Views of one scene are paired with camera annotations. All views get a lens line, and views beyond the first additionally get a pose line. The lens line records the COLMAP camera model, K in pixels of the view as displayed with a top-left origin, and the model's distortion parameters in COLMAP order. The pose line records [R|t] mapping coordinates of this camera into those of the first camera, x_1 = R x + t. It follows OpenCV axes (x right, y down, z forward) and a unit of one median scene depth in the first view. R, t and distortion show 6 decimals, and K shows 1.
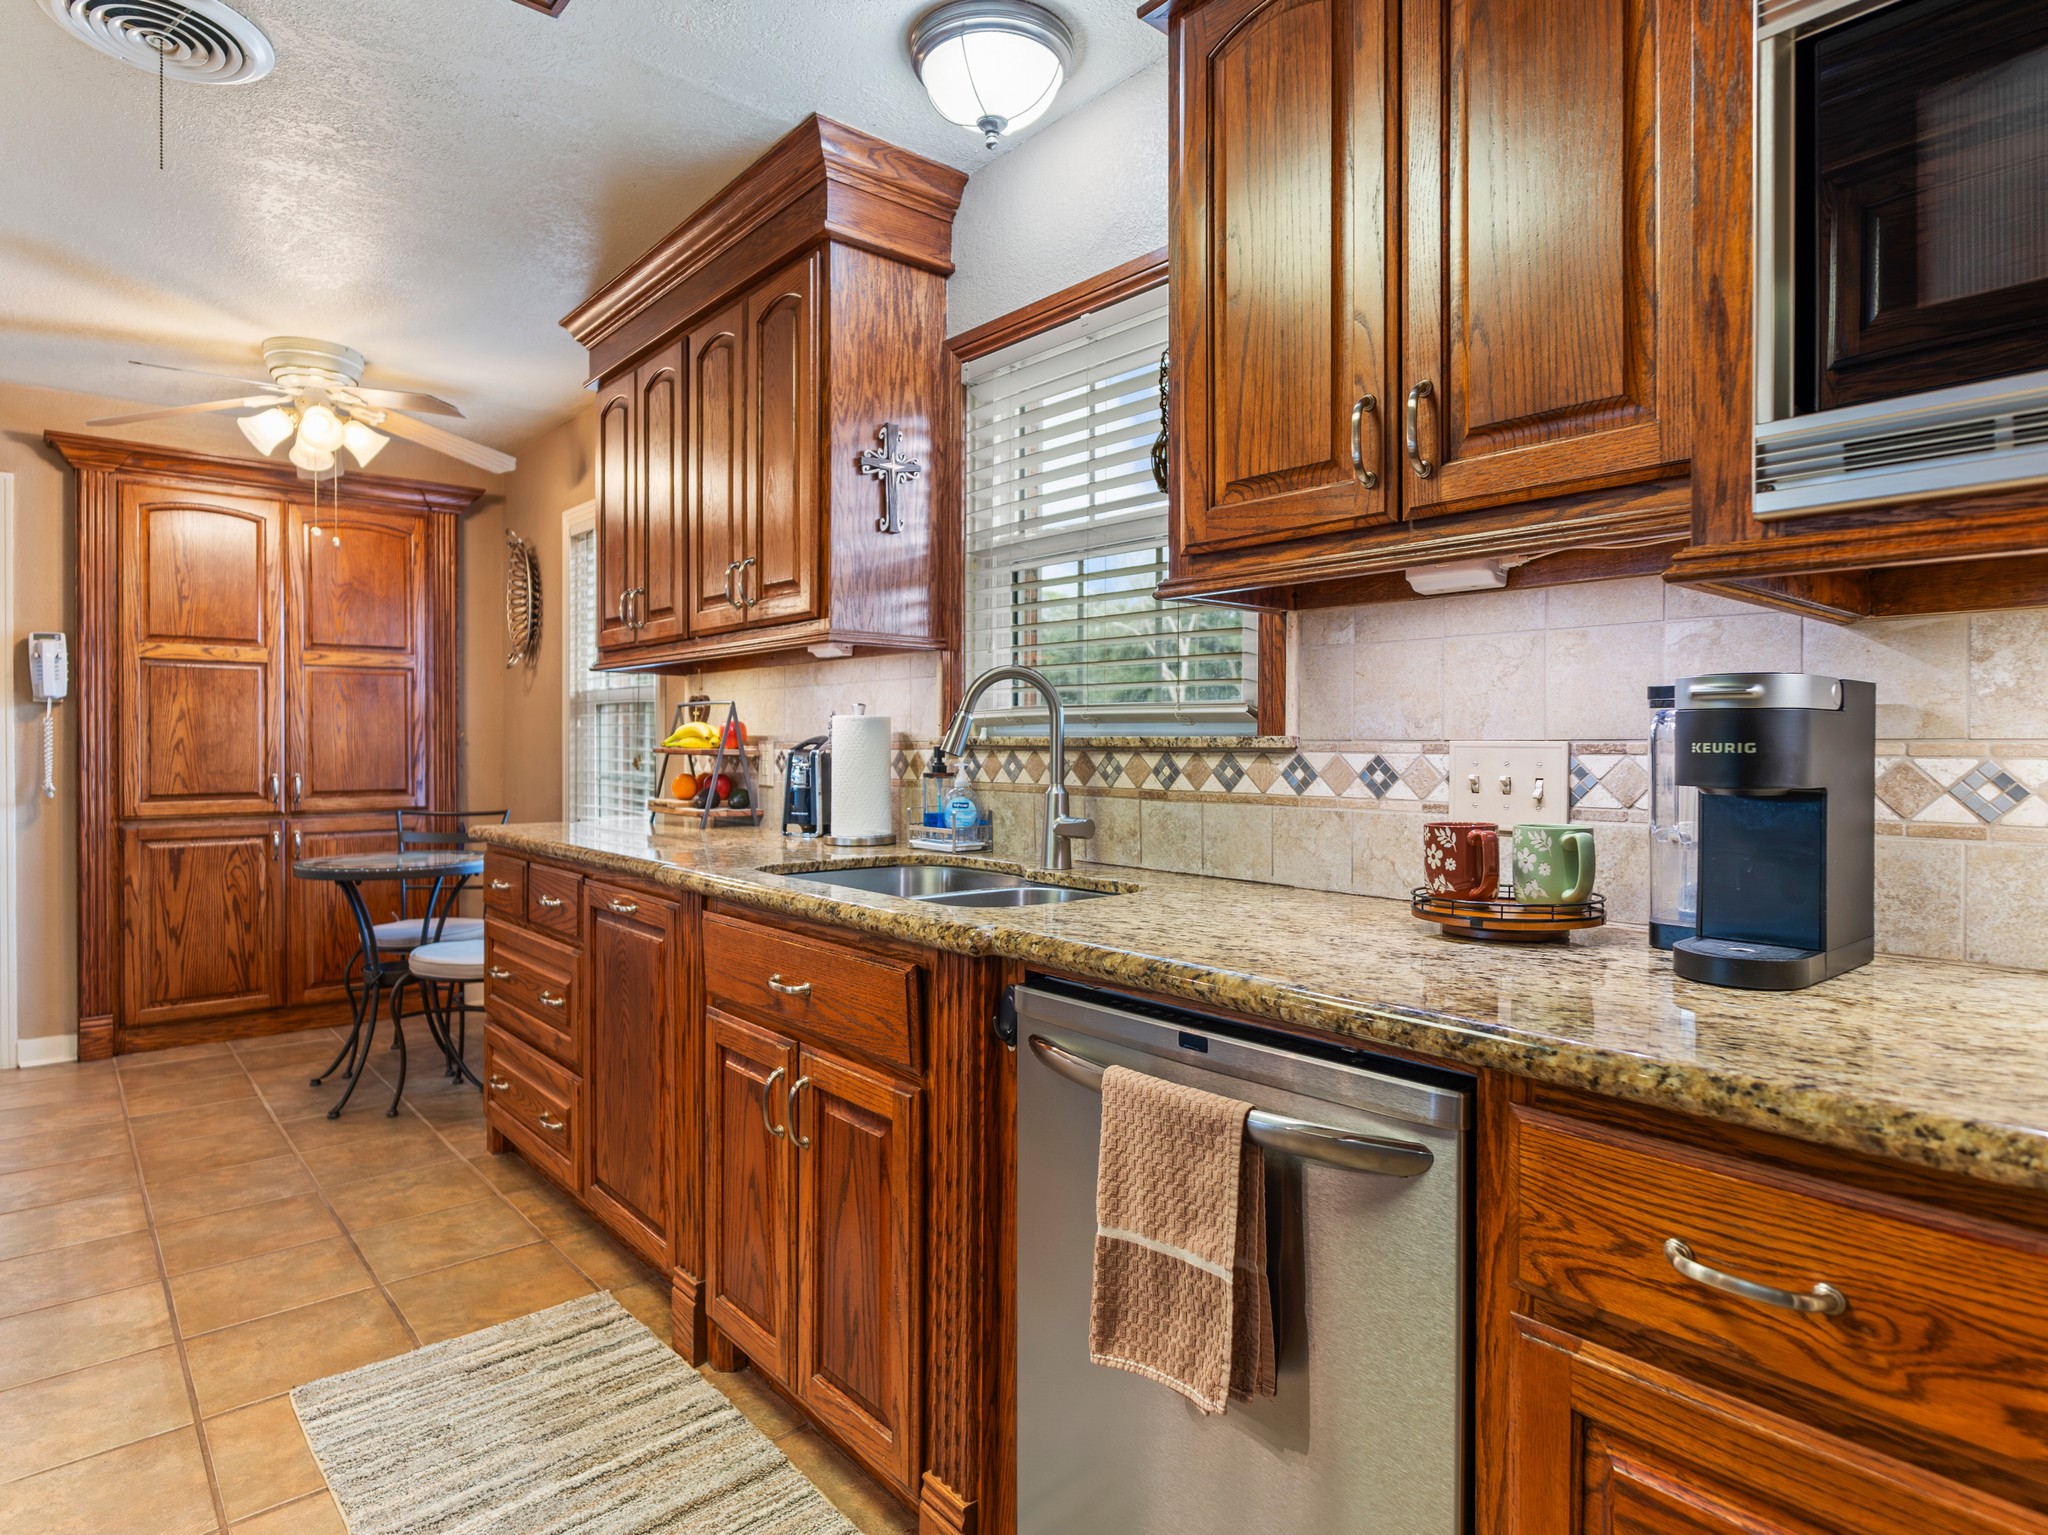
lens RADIAL K [[1131.4, 0, 1023.4], [0, 1131.4, 743.4], [0, 0, 1]] dist [-0.000030, -0.001850]
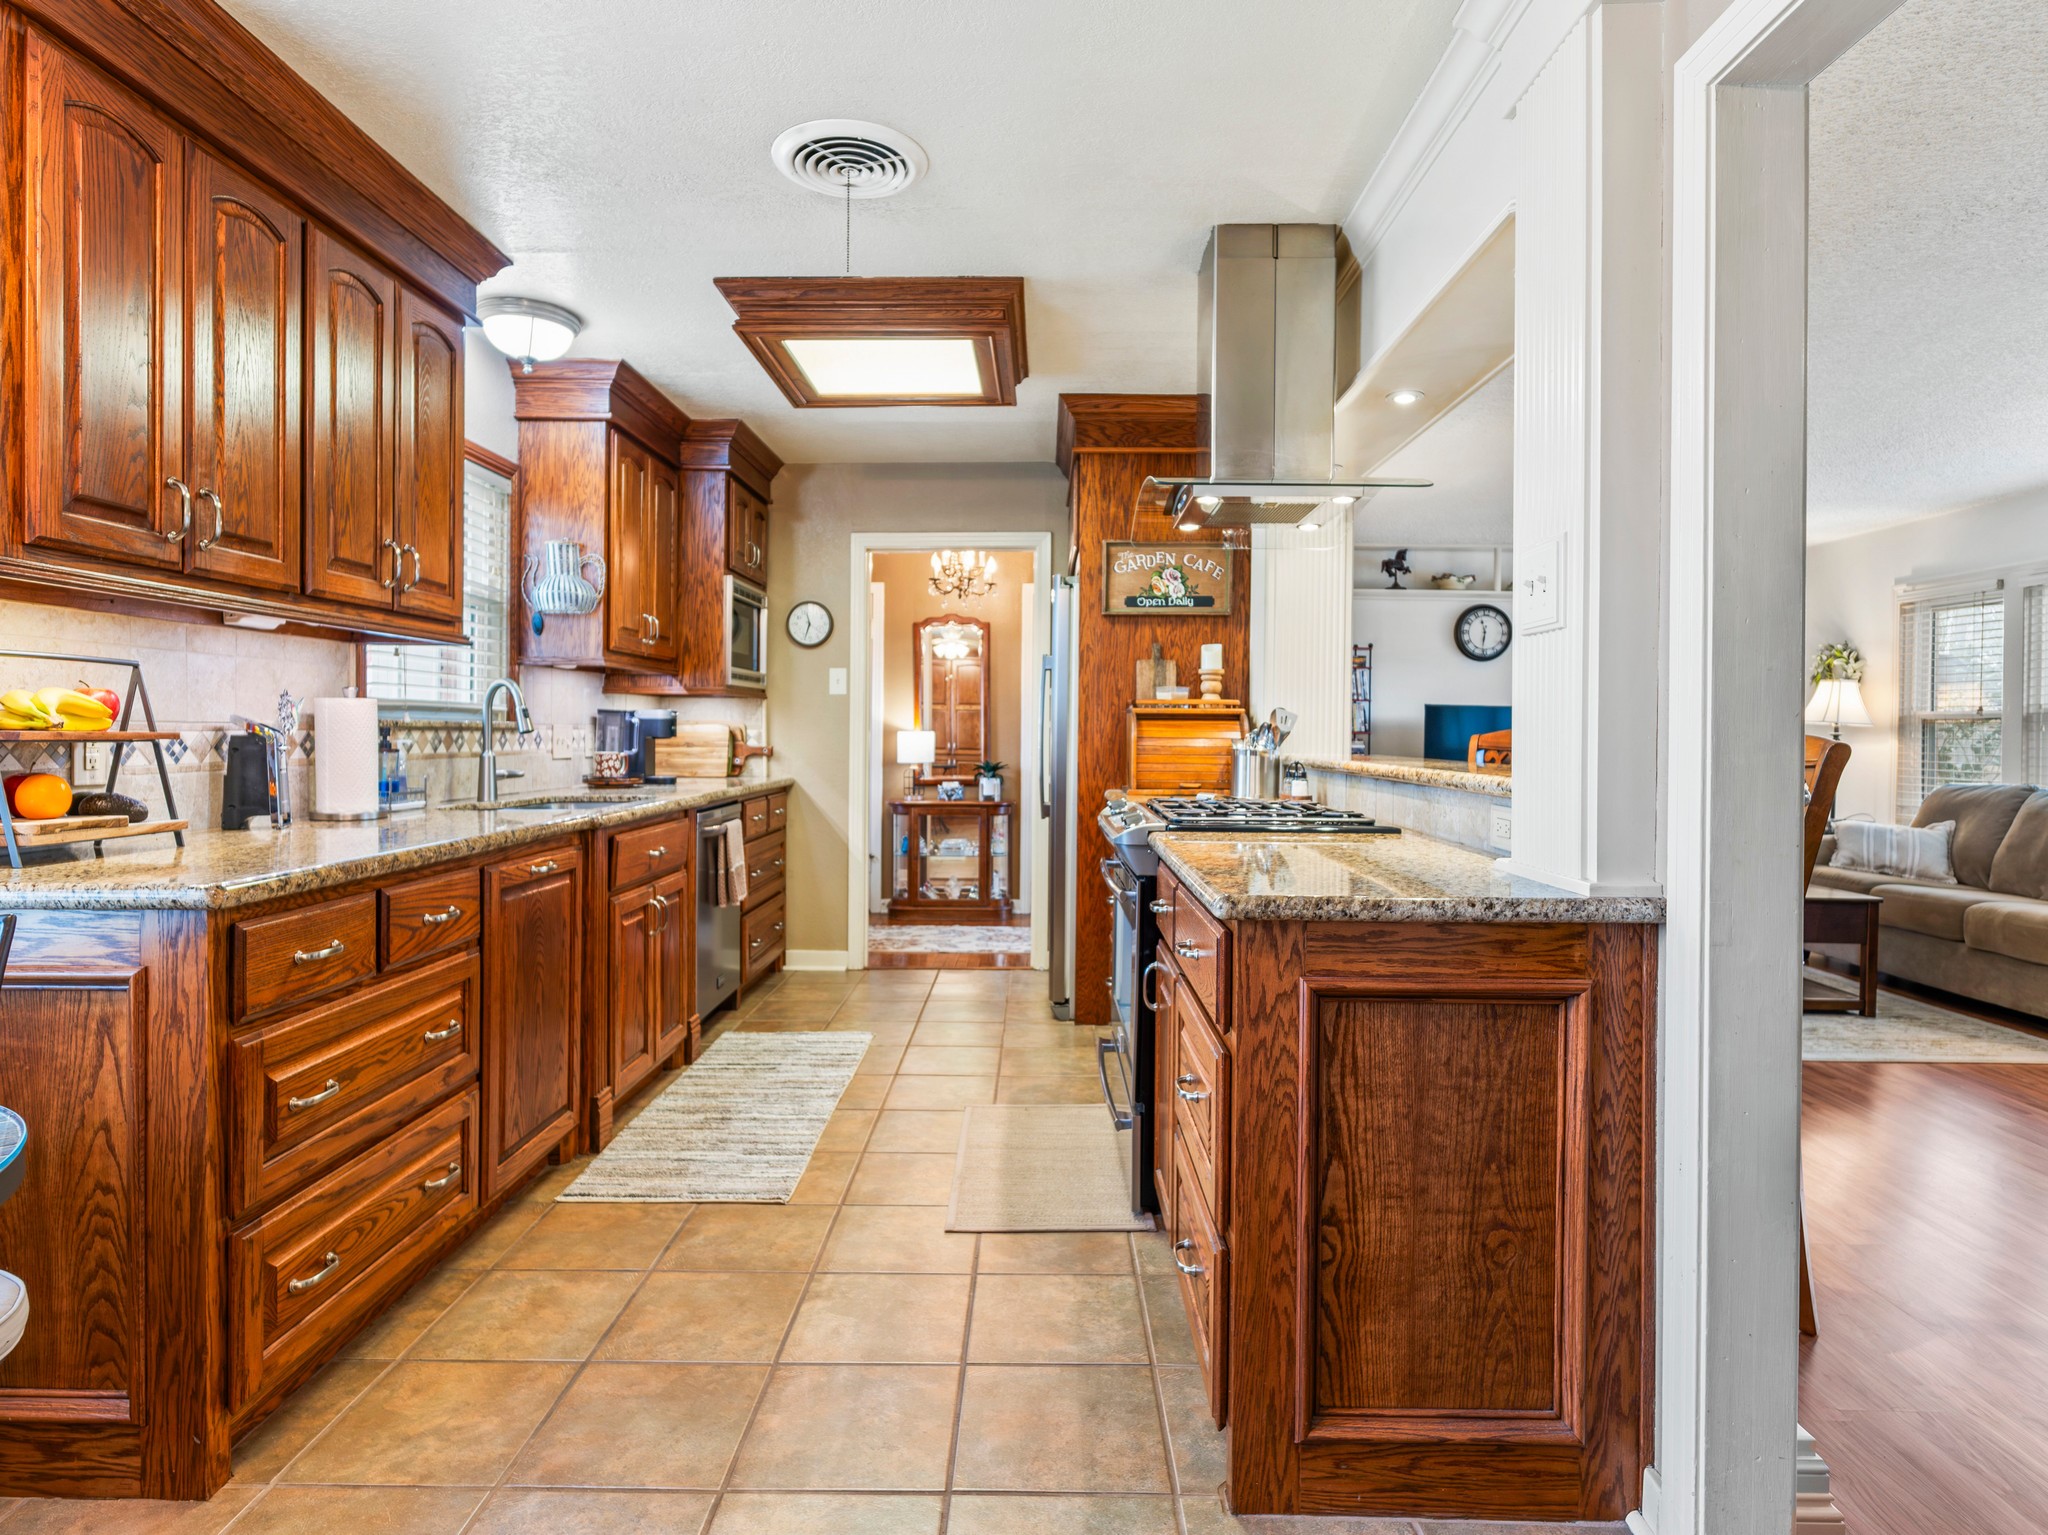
lens RADIAL K [[1076.8, 0, 1019.9], [0, 1076.8, 758.0], [0, 0, 1]] dist [-0.003300, -0.000489]
pose [[-0.741630, -0.023131, 0.670410, -1.515768], [-0.007429, 0.999627, 0.026271, 0.000457], [-0.670768, 0.014503, -0.741525, 1.561752]]
